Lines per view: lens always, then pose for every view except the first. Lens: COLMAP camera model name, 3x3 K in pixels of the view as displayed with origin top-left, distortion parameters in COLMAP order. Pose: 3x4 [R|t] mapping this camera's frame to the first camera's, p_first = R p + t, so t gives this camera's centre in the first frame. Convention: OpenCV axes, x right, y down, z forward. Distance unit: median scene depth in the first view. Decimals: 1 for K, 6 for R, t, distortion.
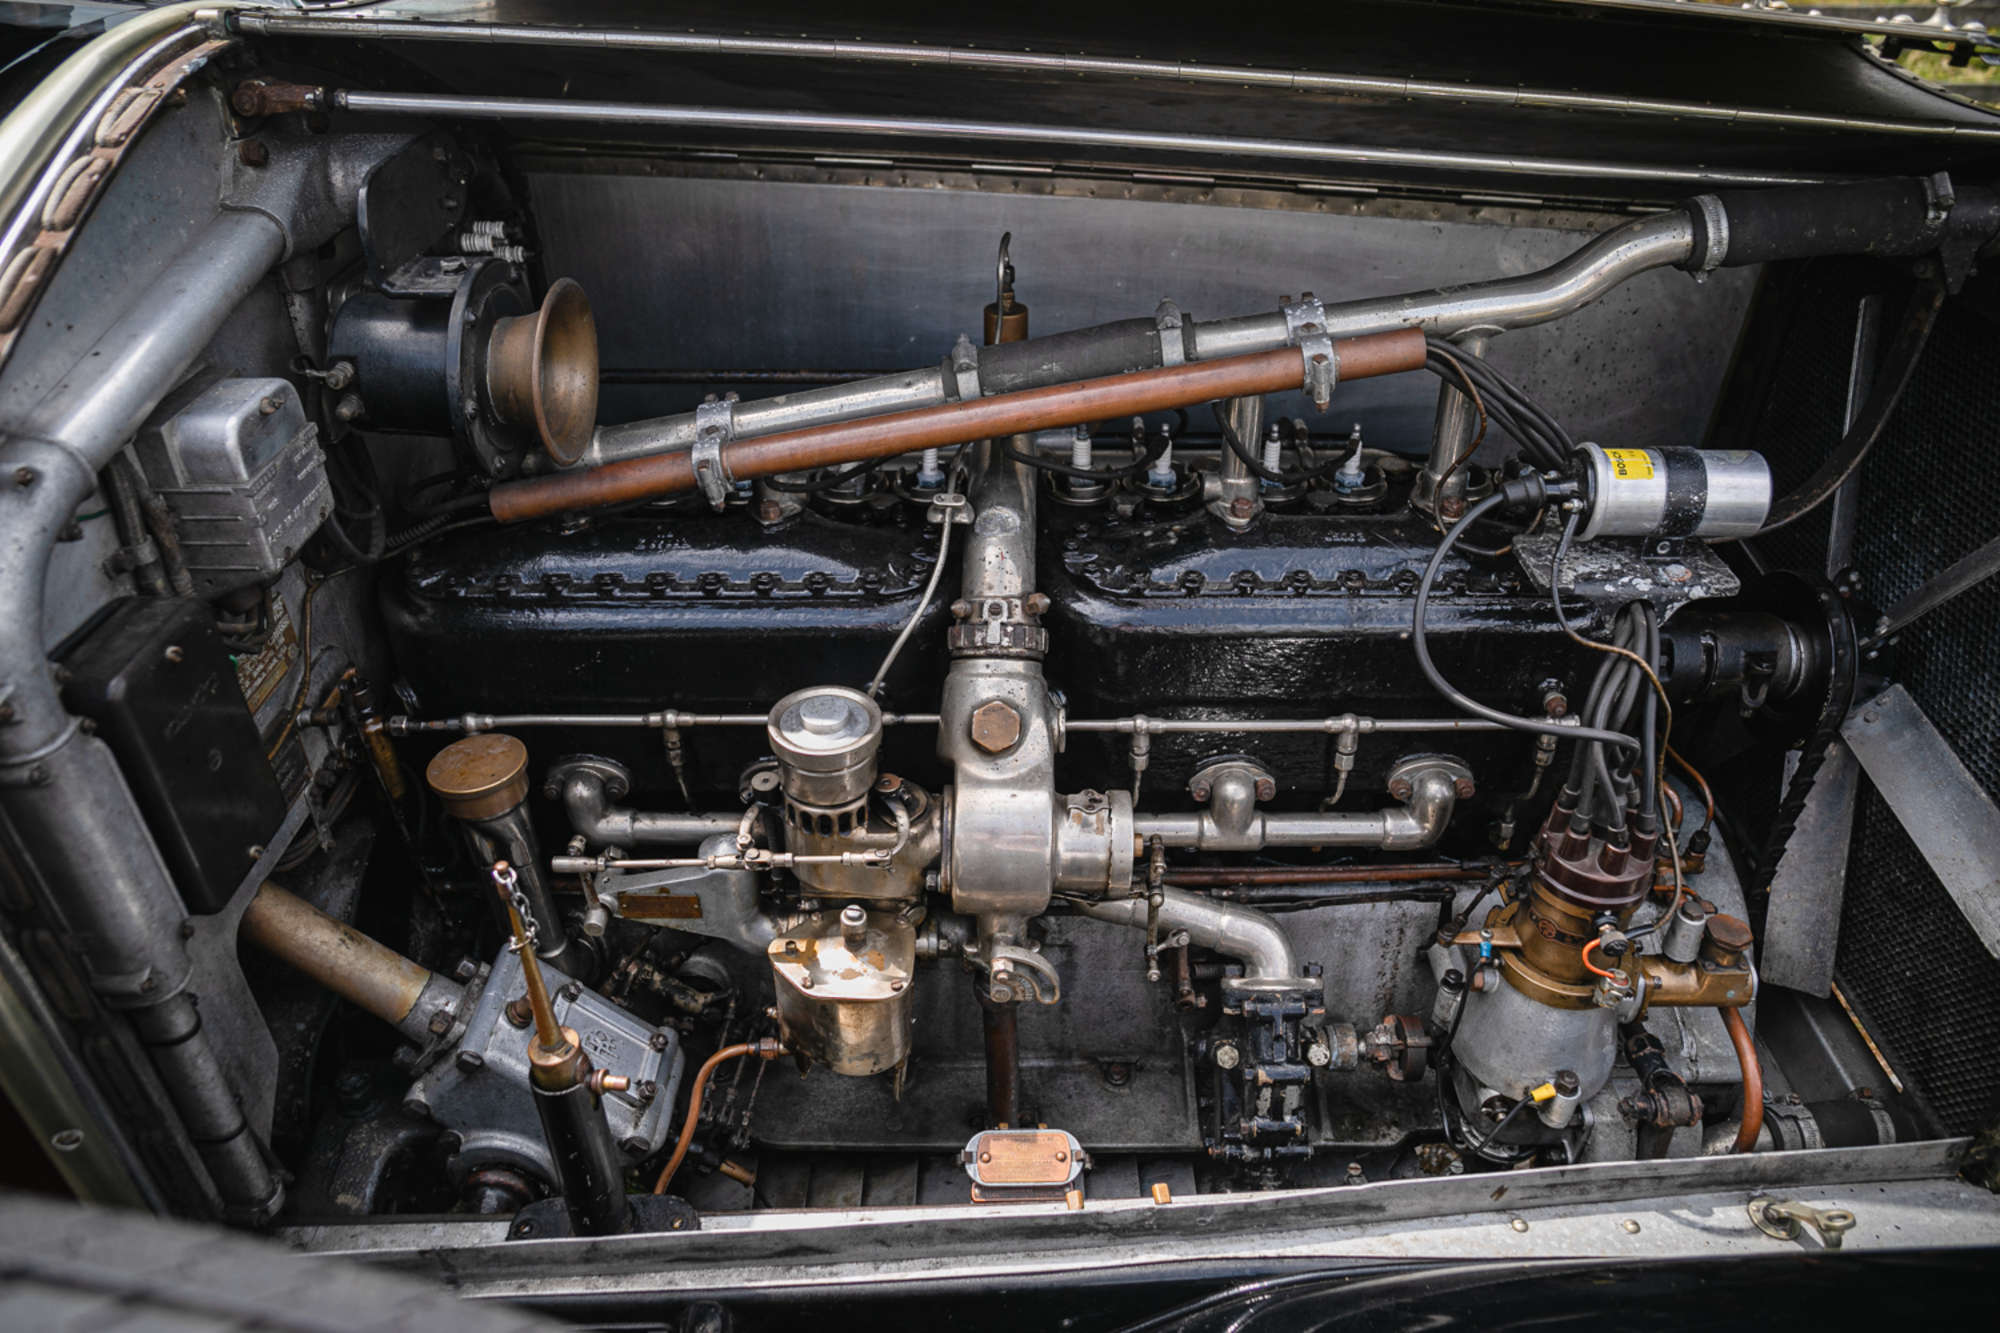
lens RADIAL K [[1347.5, 0, 991.6], [0, 1347.5, 671.8], [0, 0, 1]] dist [-0.059686, 0.032784]
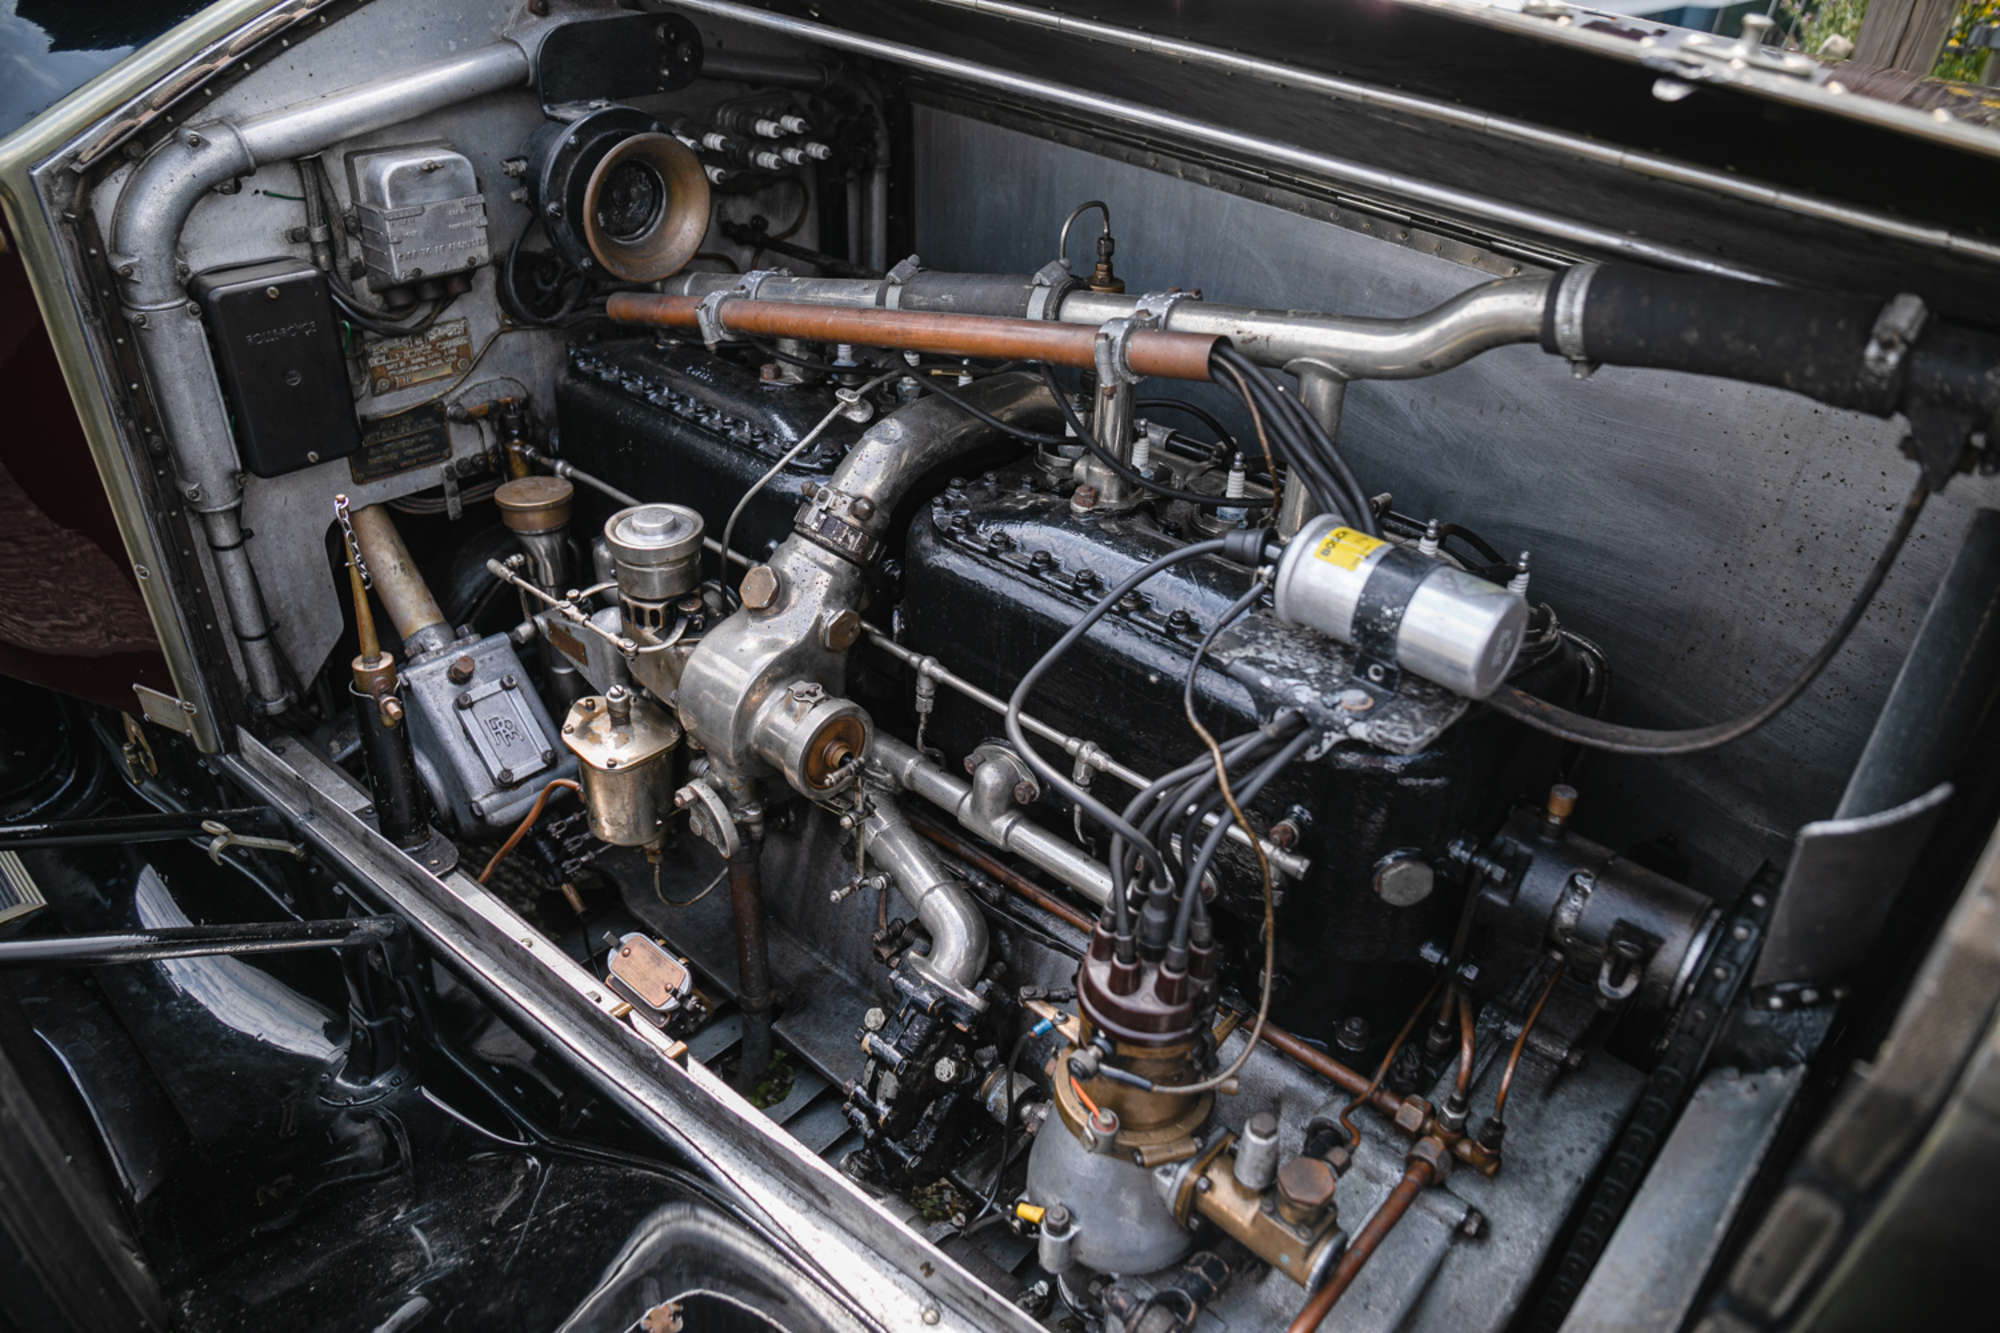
lens RADIAL K [[1347.5, 0, 987.8], [0, 1347.5, 667.2], [0, 0, 1]] dist [-0.059686, 0.032784]
pose [[0.735208, 0.382087, -0.559892, 0.747074], [-0.412669, 0.907580, 0.077474, -0.059872], [0.537749, 0.174091, 0.824936, 0.207627]]
